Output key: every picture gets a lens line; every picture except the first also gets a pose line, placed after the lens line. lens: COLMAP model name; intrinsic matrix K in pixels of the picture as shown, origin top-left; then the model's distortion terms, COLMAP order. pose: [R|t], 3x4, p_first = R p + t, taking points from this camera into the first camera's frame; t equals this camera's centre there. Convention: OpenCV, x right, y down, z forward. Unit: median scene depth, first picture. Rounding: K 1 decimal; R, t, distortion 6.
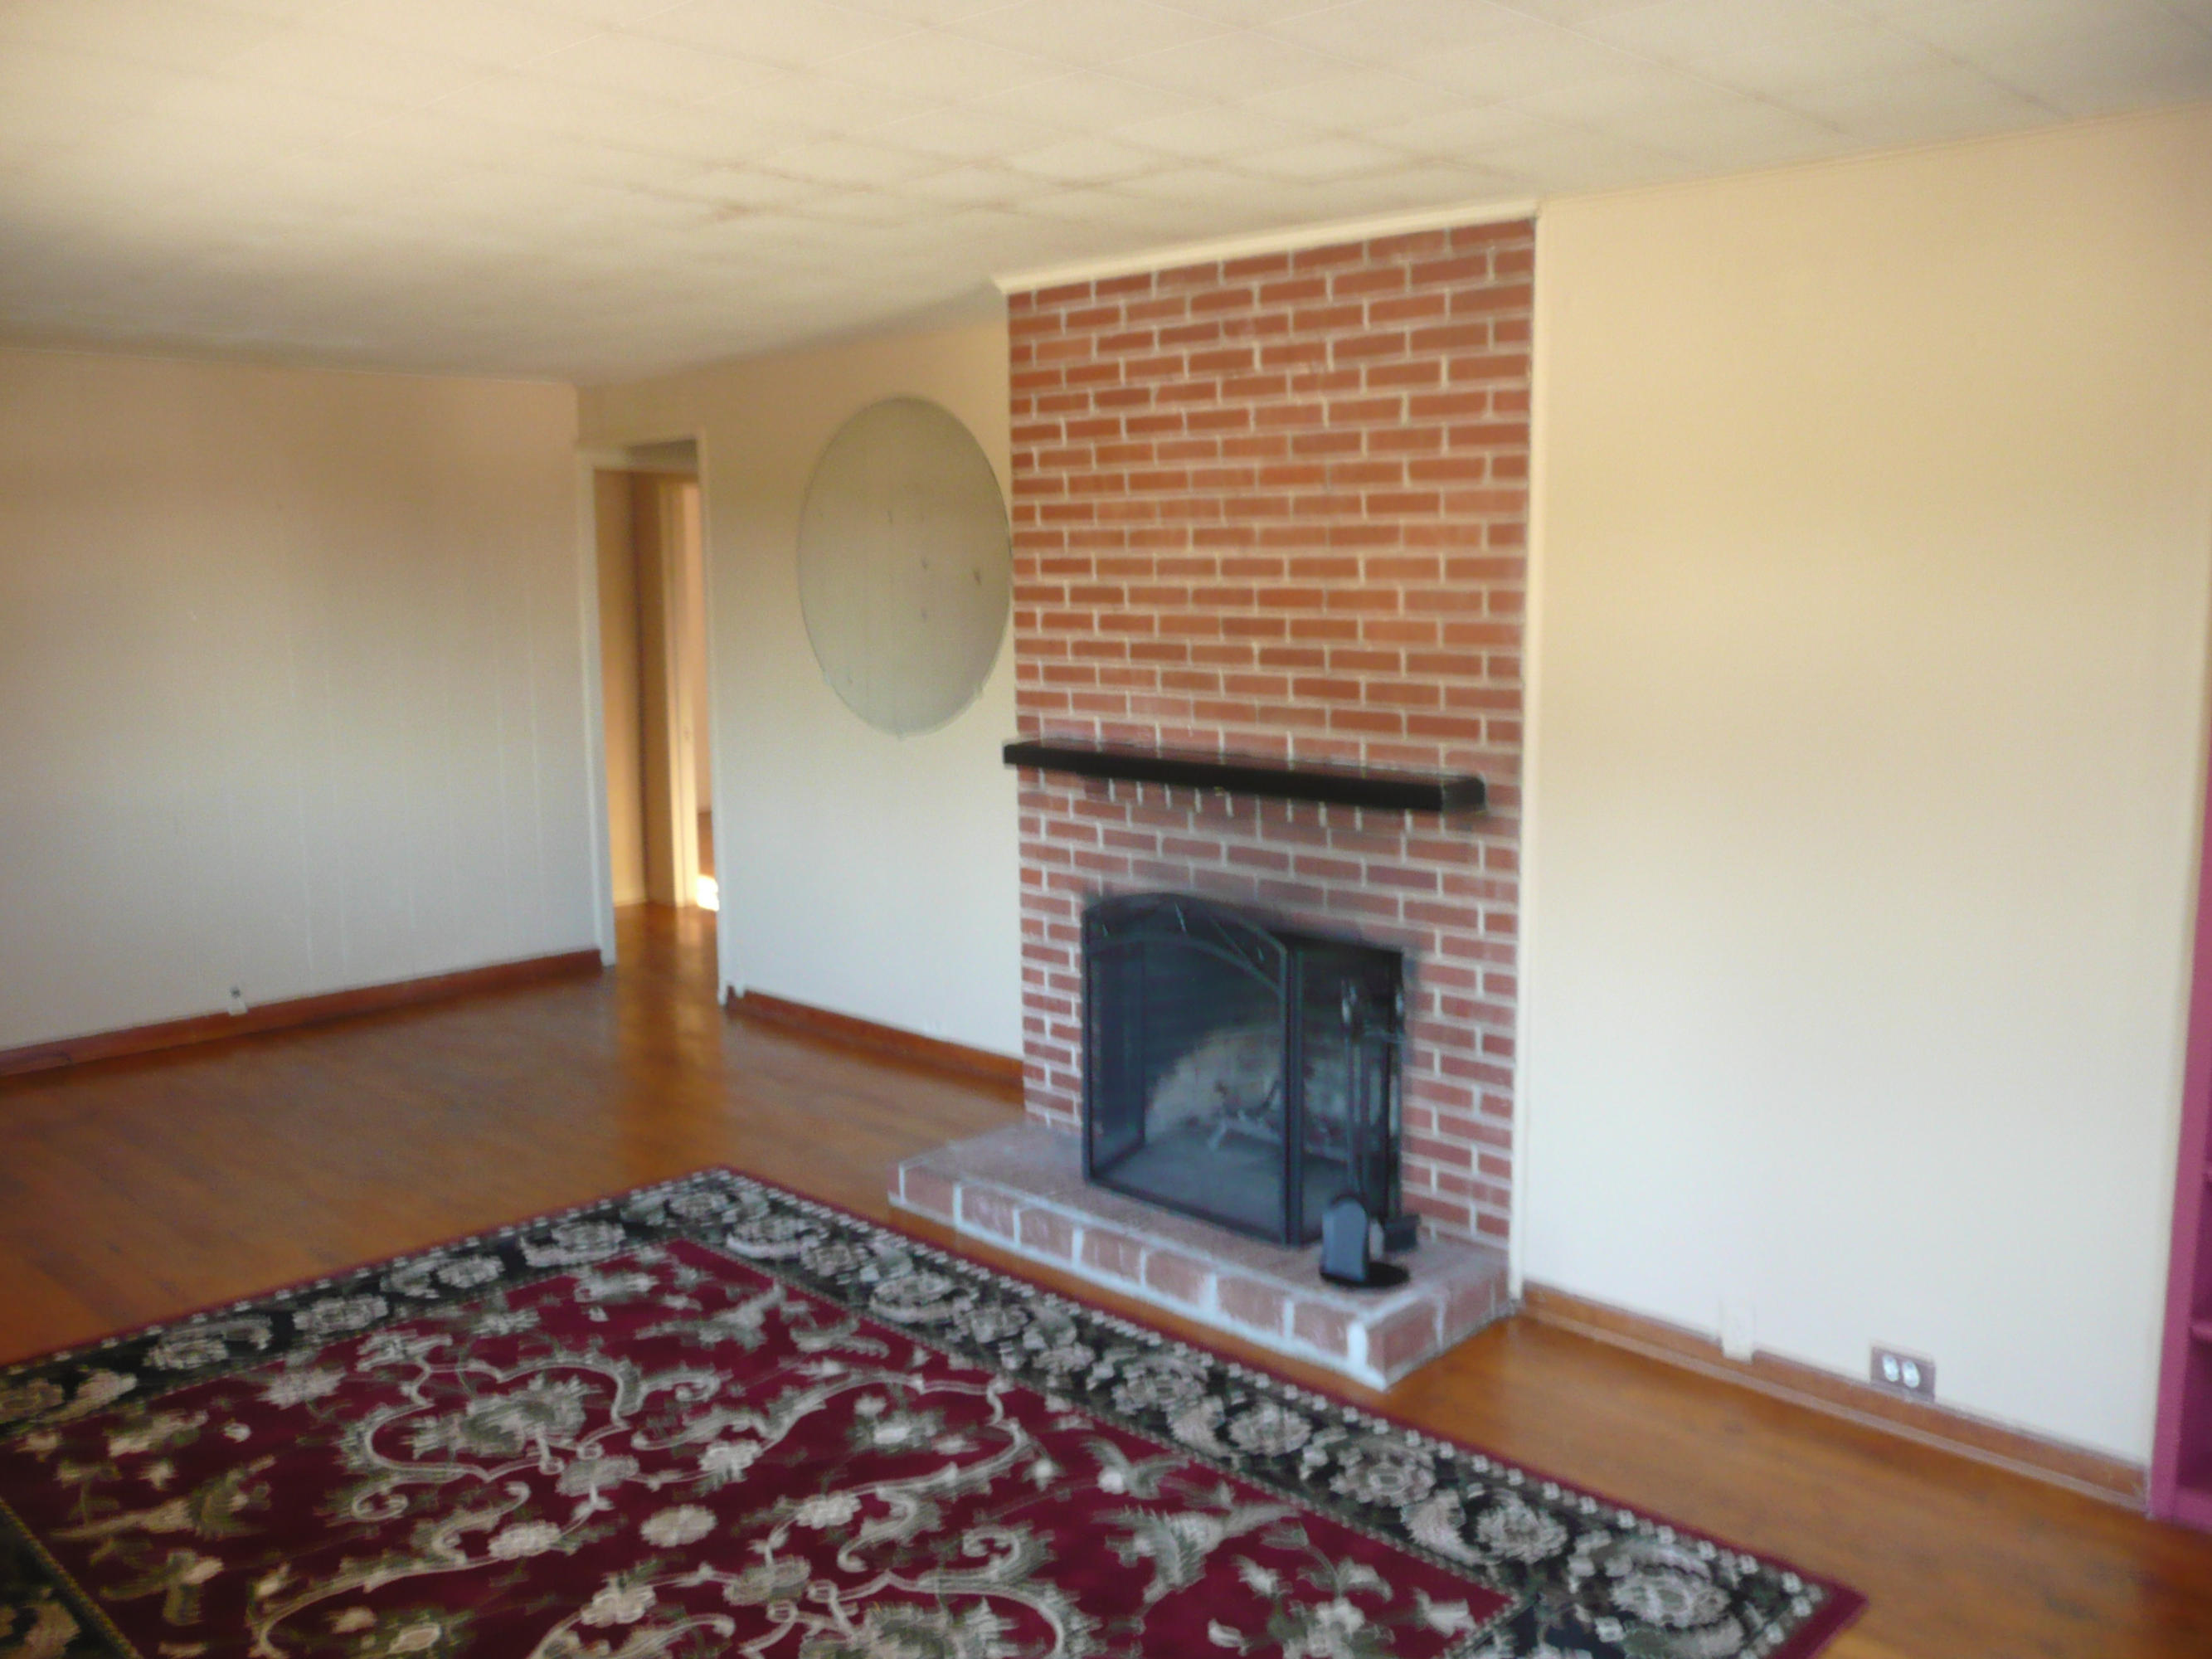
lens RADIAL K [[1857.7, 0, 1099.5], [0, 1857.7, 819.0], [0, 0, 1]] dist [-0.026540, 0.011421]
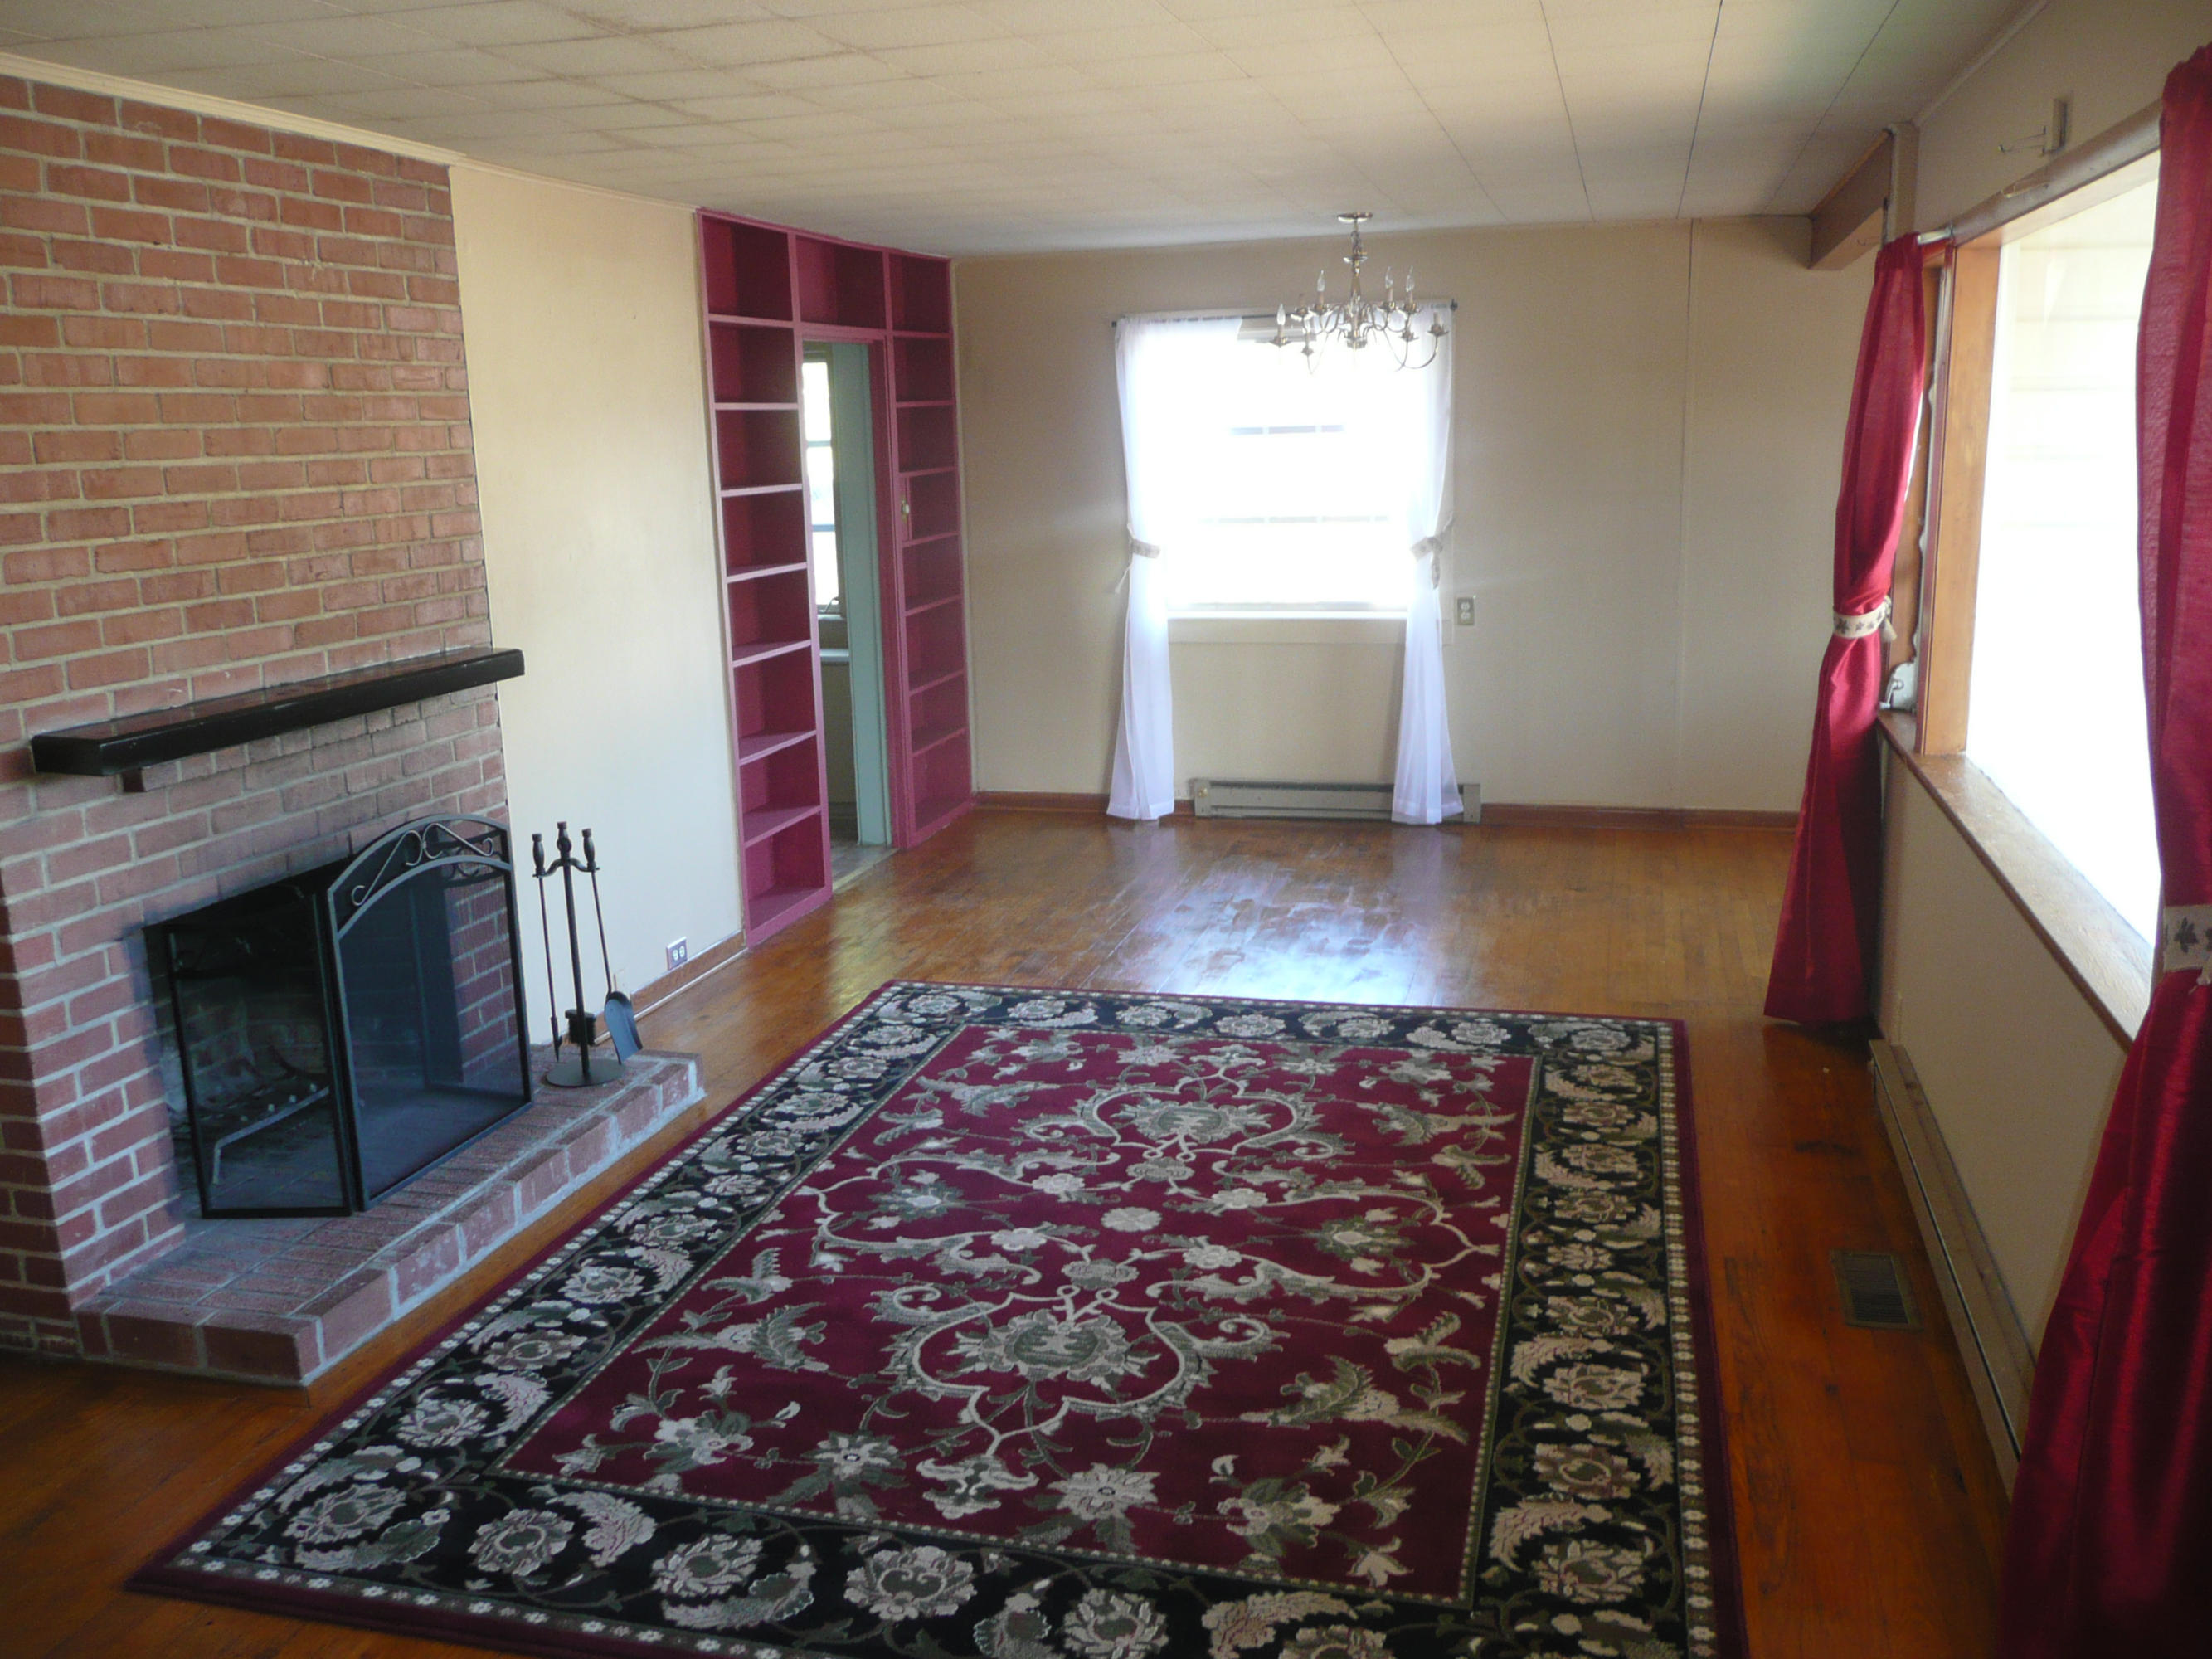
lens RADIAL K [[1857.7, 0, 1100.7], [0, 1857.7, 835.5], [0, 0, 1]] dist [-0.026540, 0.011421]
pose [[-0.476834, -0.172440, 0.861913, -1.091399], [0.153656, 0.949117, 0.274894, -0.184633], [-0.865459, 0.263517, -0.426075, 1.291477]]
